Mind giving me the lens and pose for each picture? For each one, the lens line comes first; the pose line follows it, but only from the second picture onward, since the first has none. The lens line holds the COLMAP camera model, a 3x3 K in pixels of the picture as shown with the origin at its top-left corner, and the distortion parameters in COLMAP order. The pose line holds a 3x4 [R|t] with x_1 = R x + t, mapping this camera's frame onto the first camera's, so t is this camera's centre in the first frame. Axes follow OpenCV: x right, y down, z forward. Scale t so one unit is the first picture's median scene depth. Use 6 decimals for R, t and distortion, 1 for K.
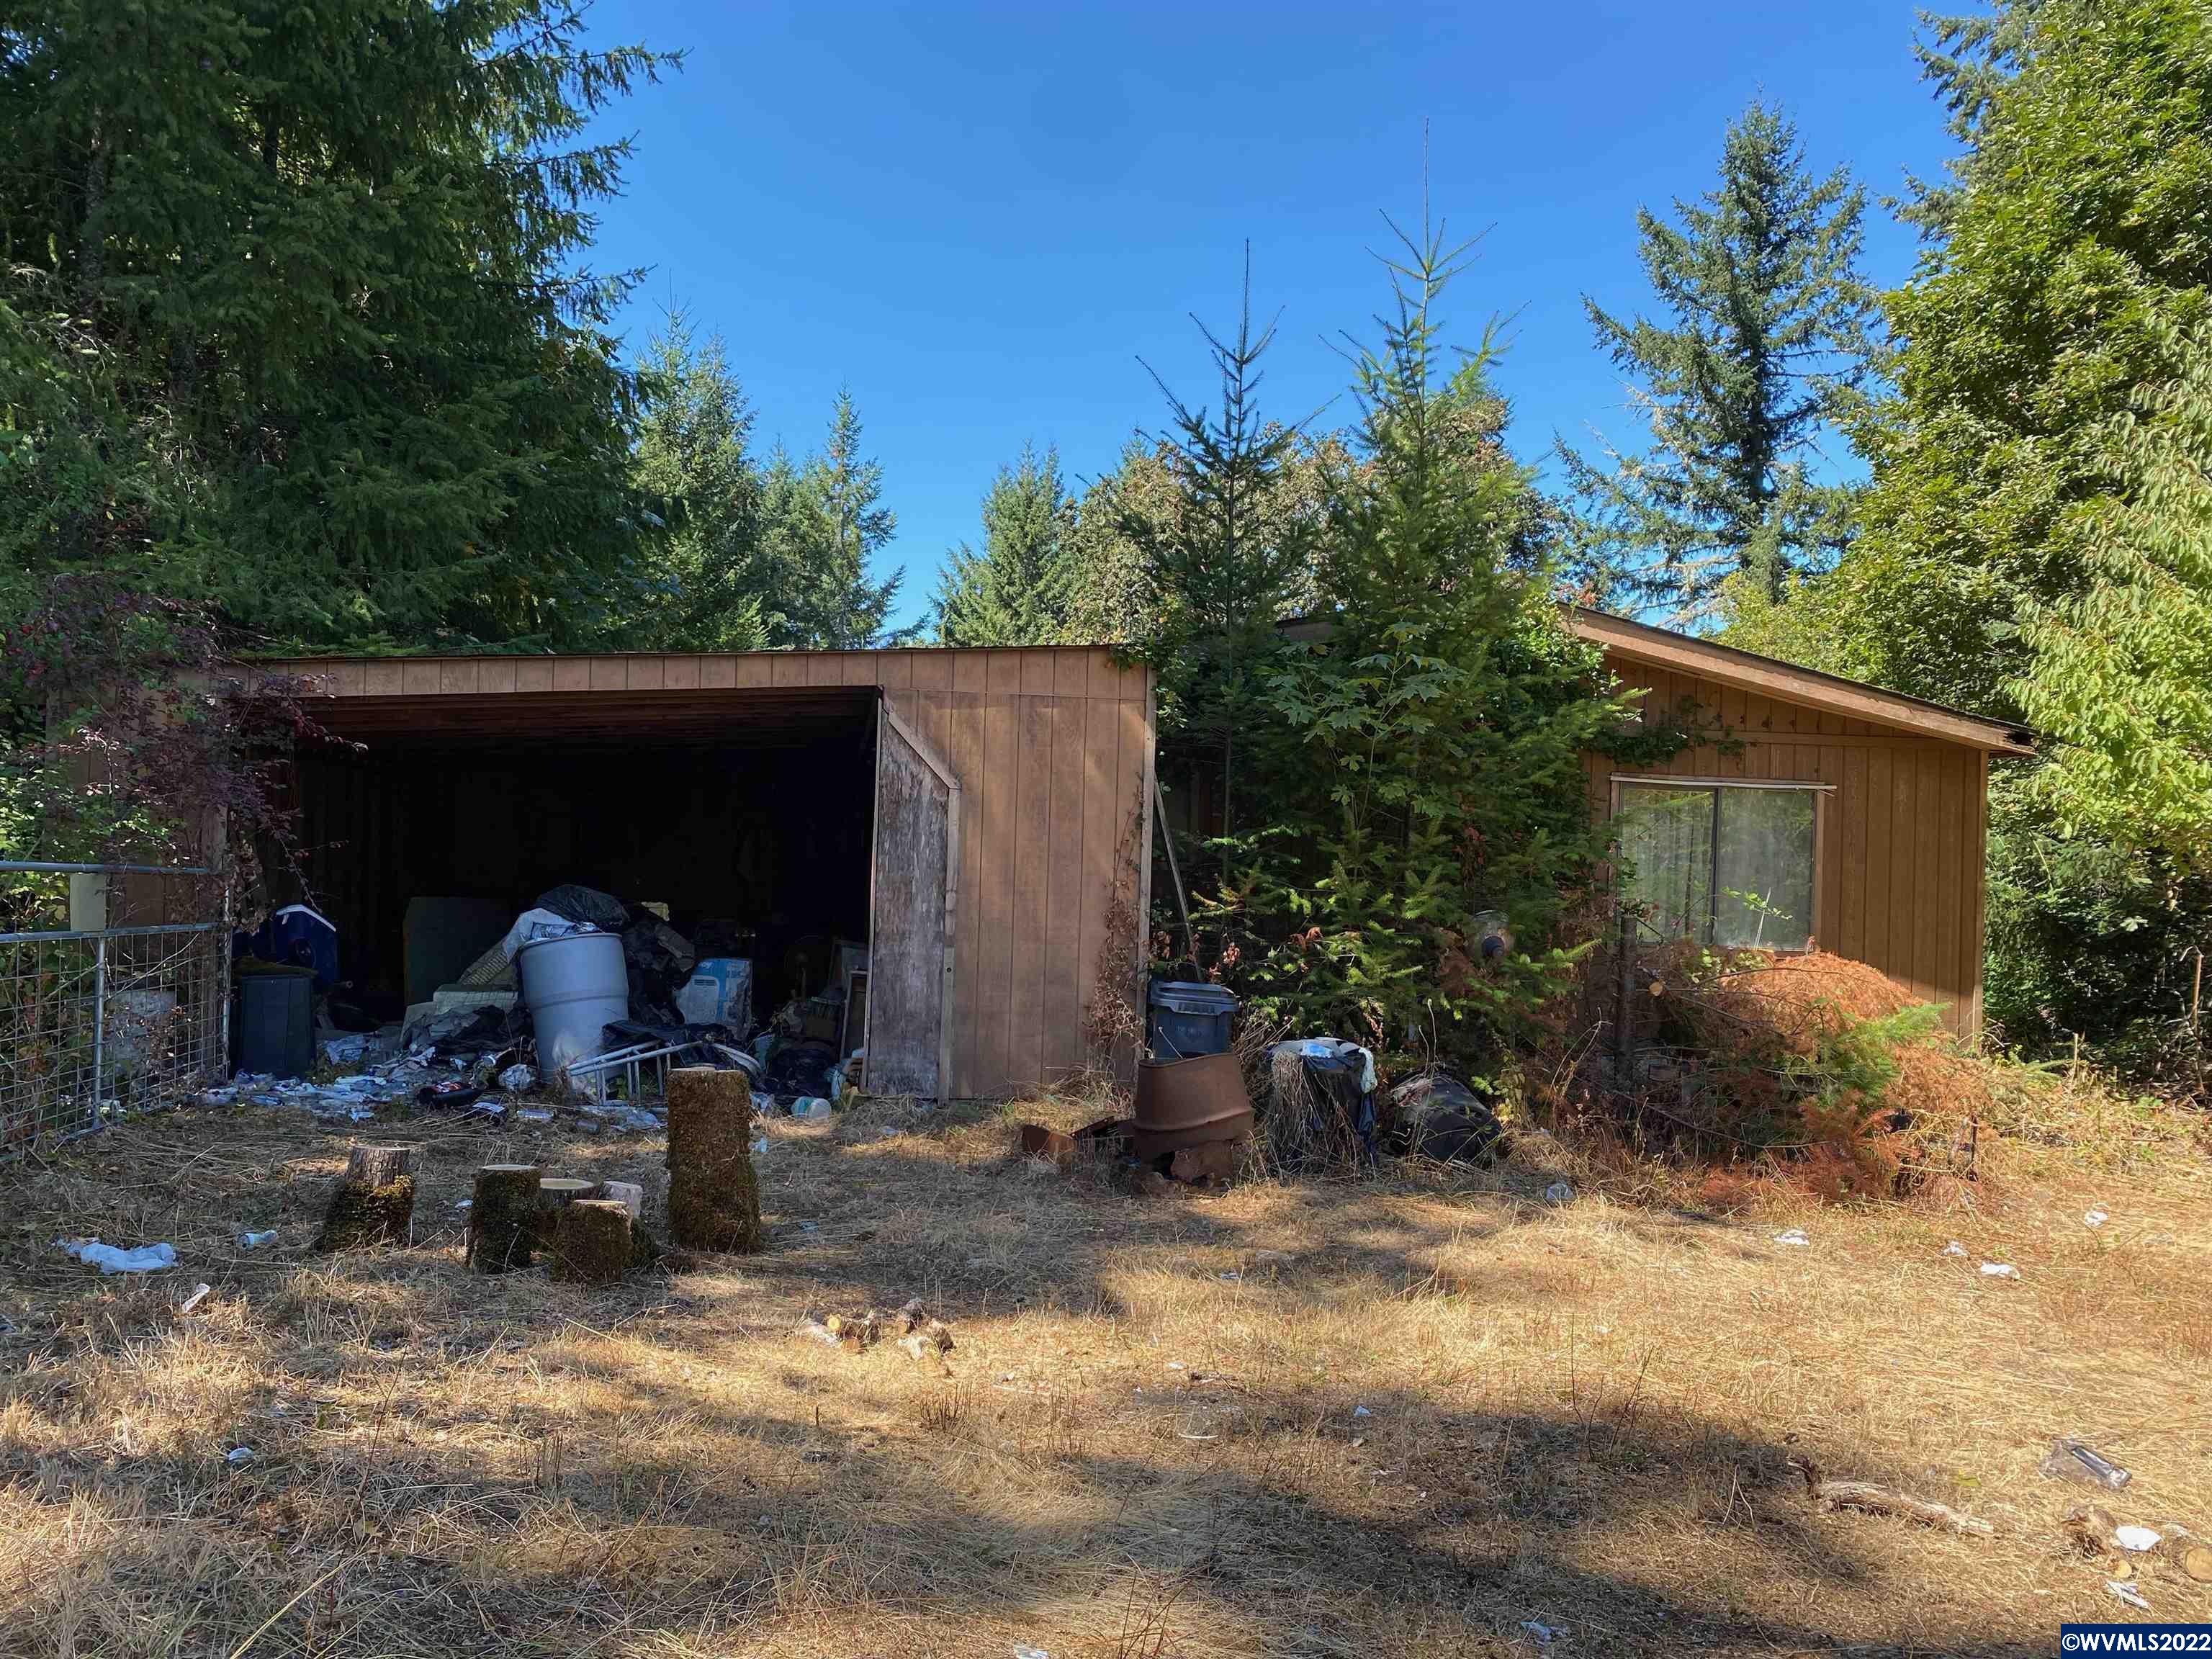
lens RADIAL K [[1703.0, 0, 1124.3], [0, 1703.0, 845.1], [0, 0, 1]] dist [0.050506, -0.014048]
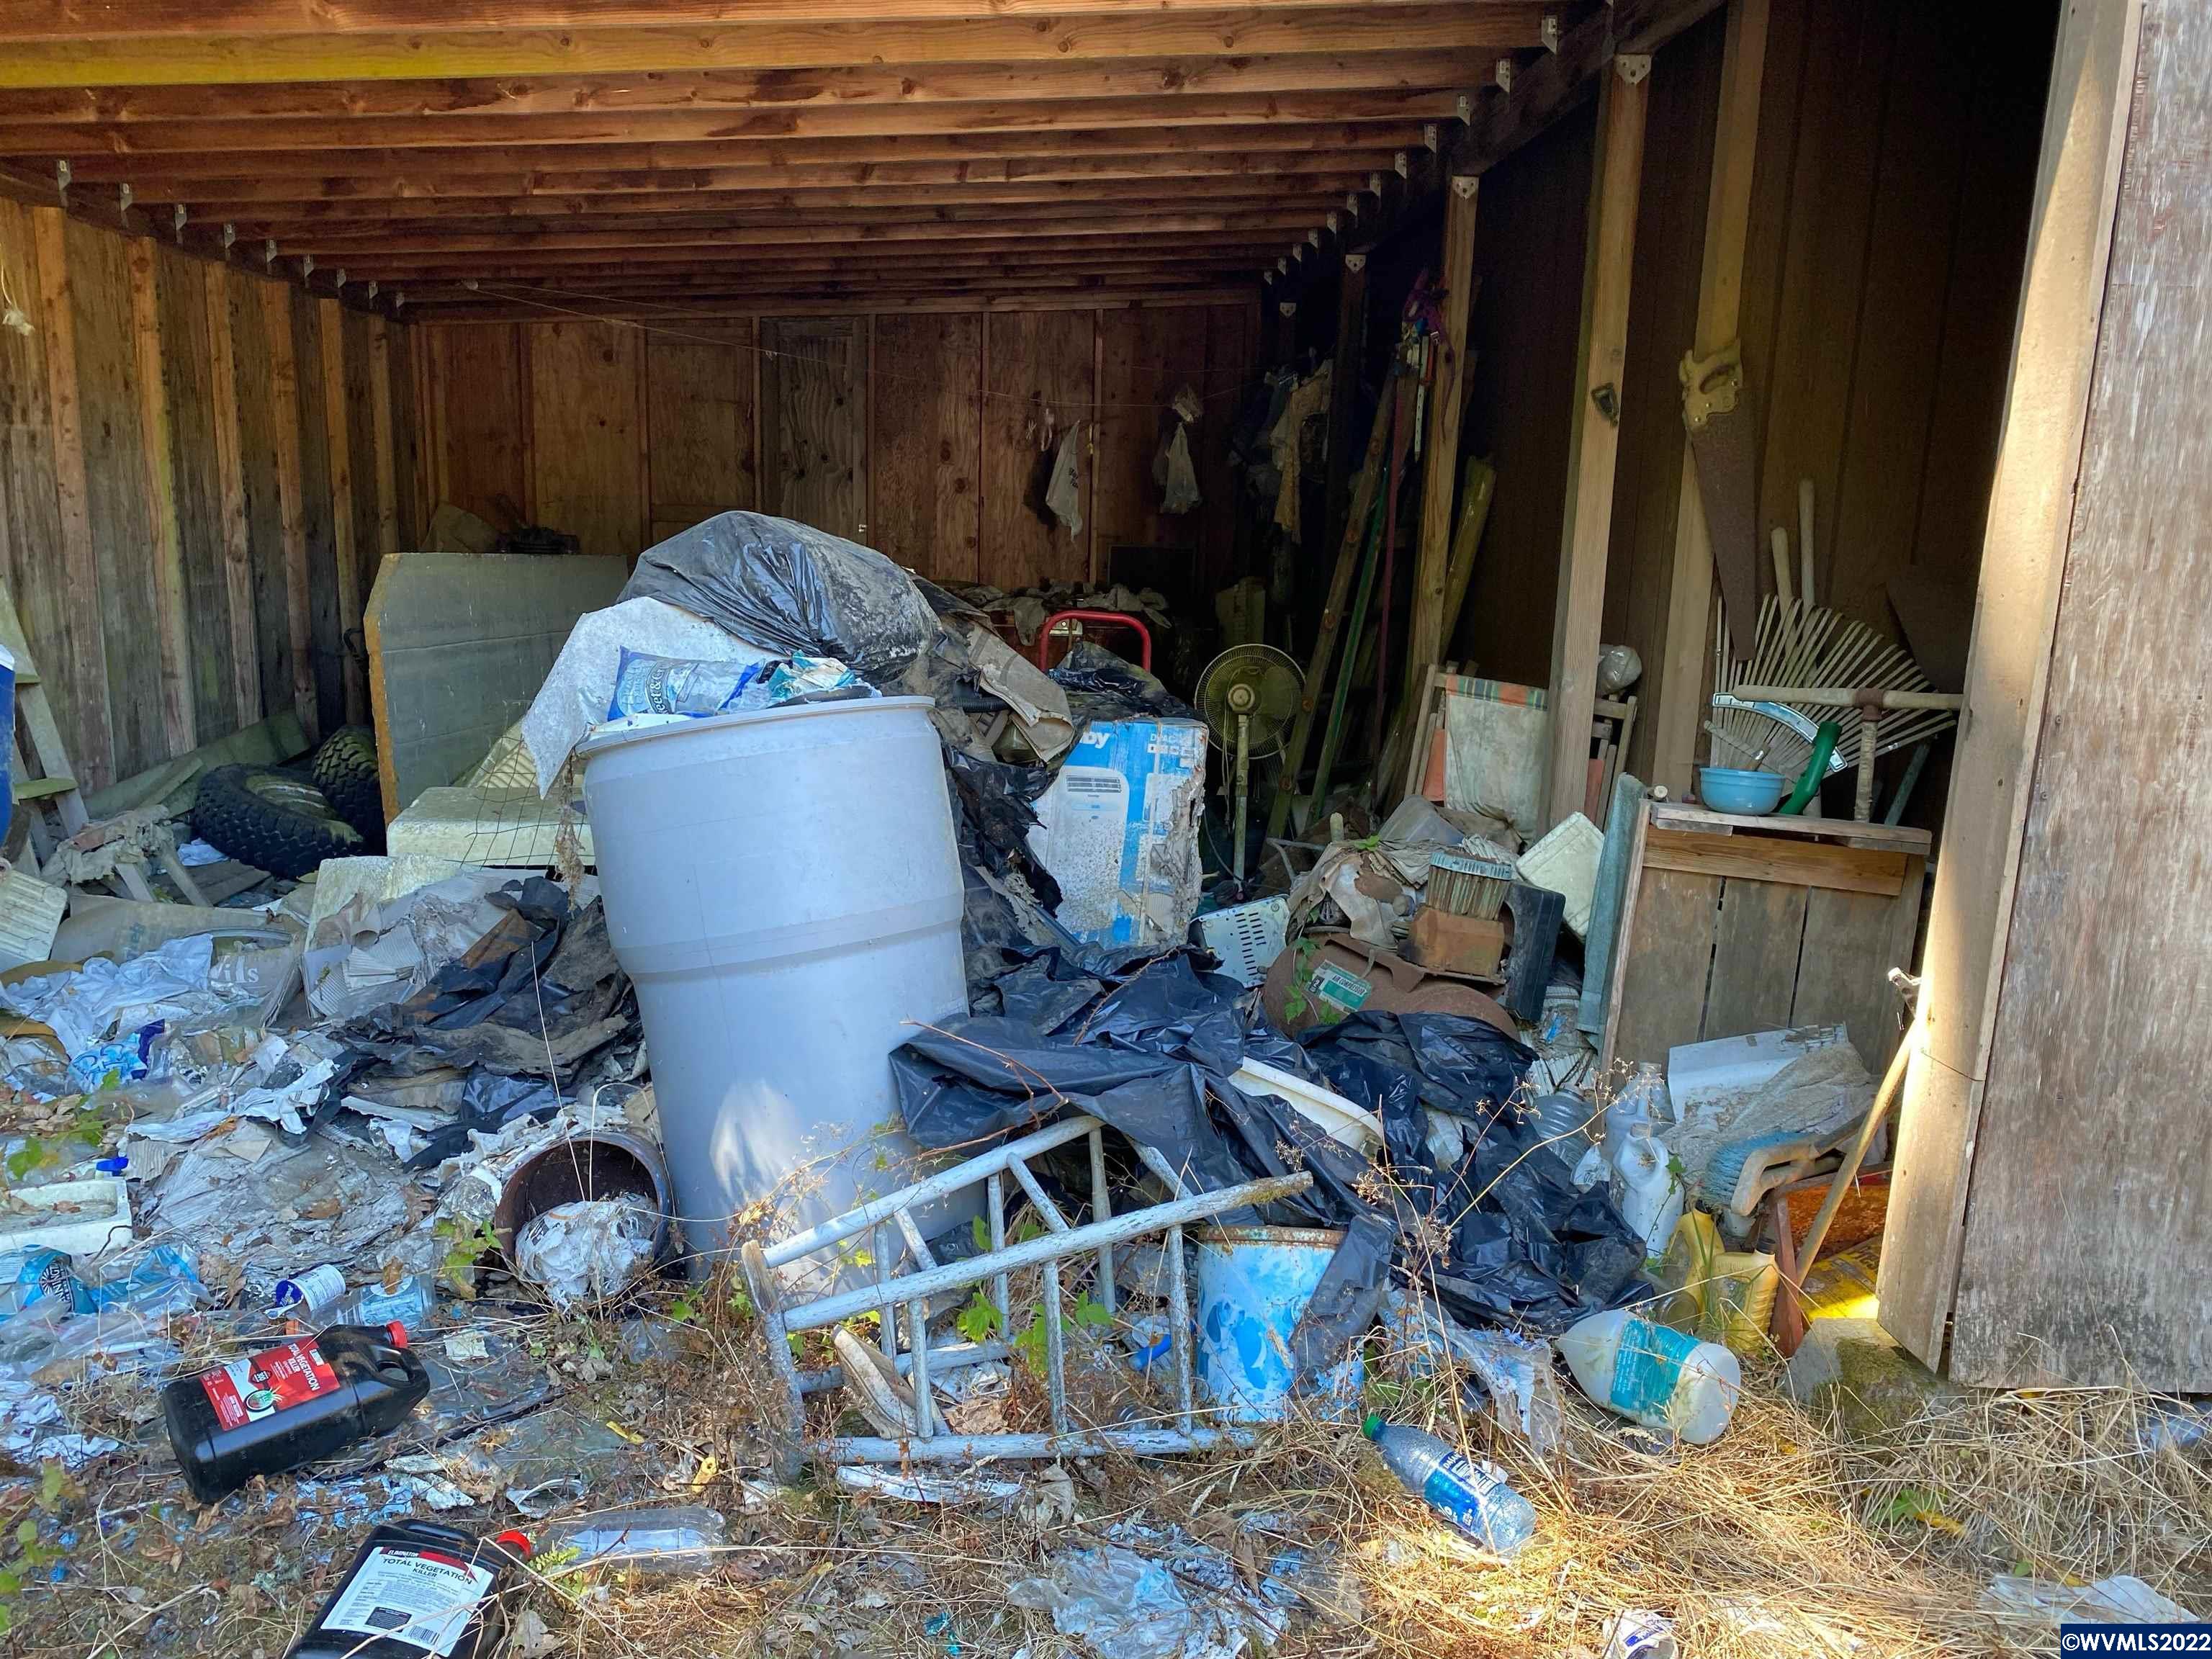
lens RADIAL K [[1703.0, 0, 1088.5], [0, 1703.0, 837.8], [0, 0, 1]] dist [0.050506, -0.014048]
pose [[0.993746, 0.021373, -0.109601, -0.241486], [0.000248, 0.981086, 0.193572, 0.021594], [0.111666, -0.192388, 0.974945, 0.738970]]
